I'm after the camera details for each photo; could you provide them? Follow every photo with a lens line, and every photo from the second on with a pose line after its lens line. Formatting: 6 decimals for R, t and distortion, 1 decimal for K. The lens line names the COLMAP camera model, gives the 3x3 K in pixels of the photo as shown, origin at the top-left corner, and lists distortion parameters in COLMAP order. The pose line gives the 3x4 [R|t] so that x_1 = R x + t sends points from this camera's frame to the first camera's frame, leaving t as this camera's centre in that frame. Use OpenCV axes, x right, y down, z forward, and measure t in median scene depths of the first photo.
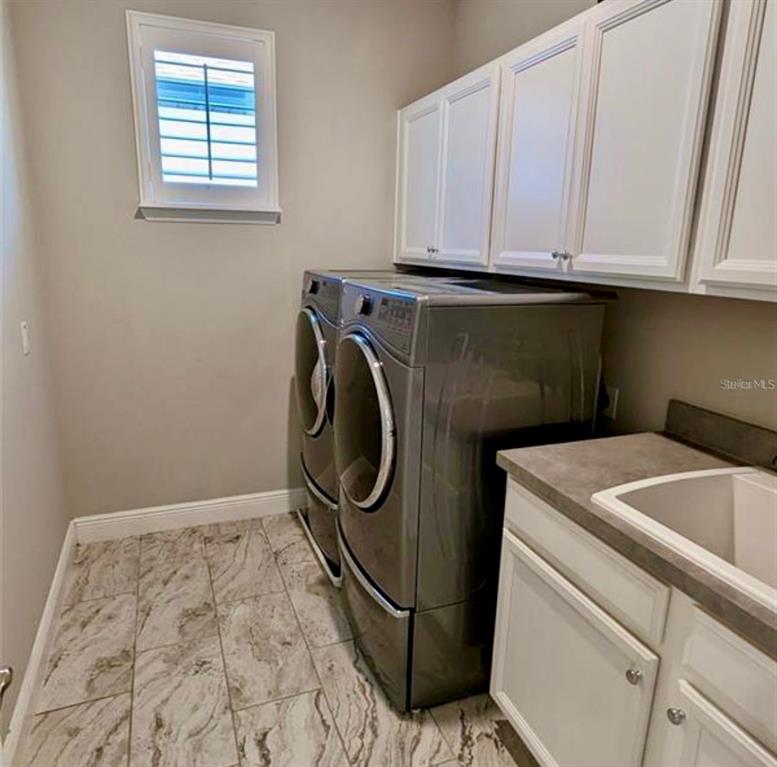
lens RADIAL K [[567.2, 0, 388.5], [0, 567.2, 383.5], [0, 0, 1]] dist [-0.001561, 0.001549]
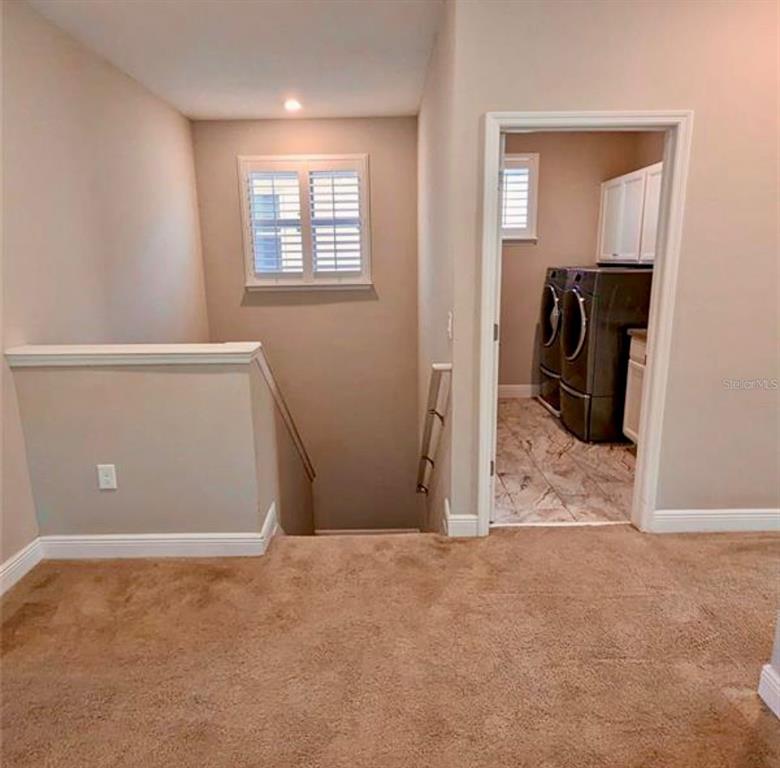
lens RADIAL K [[569.4, 0, 390.0], [0, 569.4, 384.0], [0, 0, 1]] dist [-0.001561, 0.001549]
pose [[0.932525, 0.045183, -0.358269, 0.082091], [-0.056222, 0.998209, -0.020449, 0.328915], [0.356703, 0.039212, 0.933395, -1.228661]]
